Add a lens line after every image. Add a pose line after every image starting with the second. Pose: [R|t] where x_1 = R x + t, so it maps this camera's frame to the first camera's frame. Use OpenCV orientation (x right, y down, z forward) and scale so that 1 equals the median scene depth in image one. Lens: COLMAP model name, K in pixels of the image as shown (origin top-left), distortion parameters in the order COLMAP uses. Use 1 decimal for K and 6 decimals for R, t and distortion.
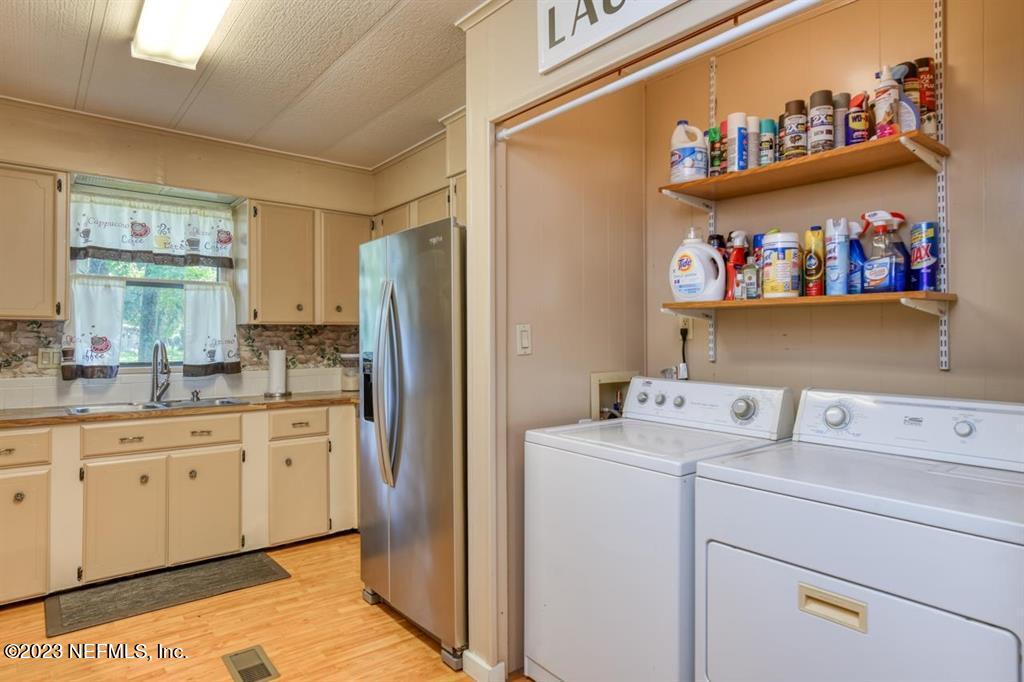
lens RADIAL K [[594.5, 0, 516.5], [0, 594.5, 337.5], [0, 0, 1]] dist [-0.014658, 0.007308]
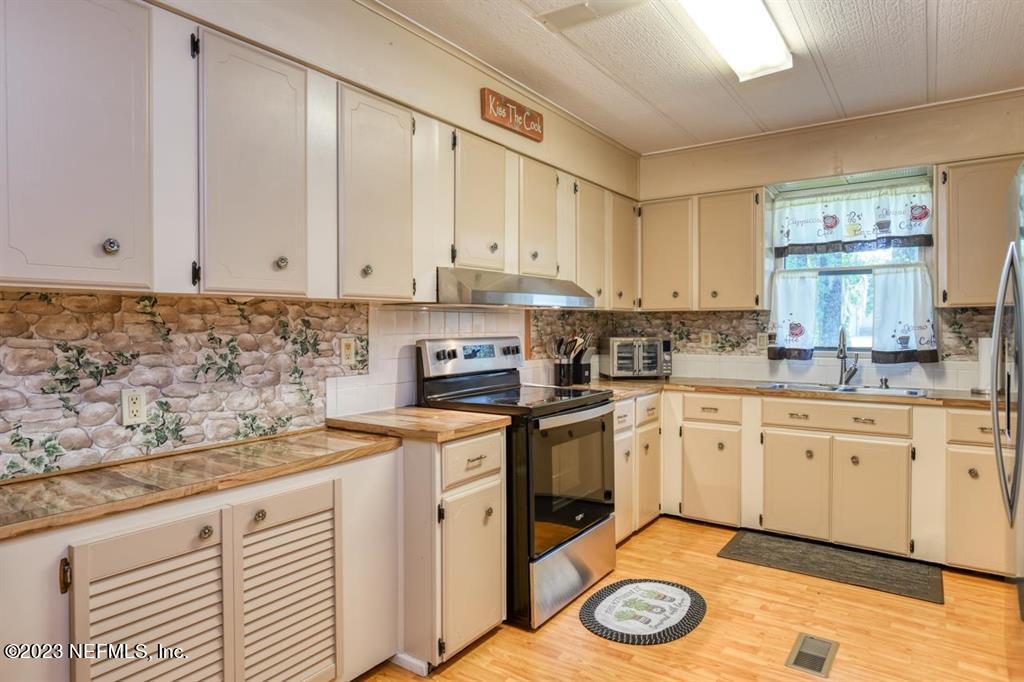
lens RADIAL K [[594.5, 0, 516.4], [0, 594.5, 339.8], [0, 0, 1]] dist [-0.014658, 0.007308]
pose [[0.260620, 0.021401, -0.965204, 0.252812], [0.008055, 0.999671, 0.024340, -0.001211], [0.965408, -0.014118, 0.260362, 0.180701]]
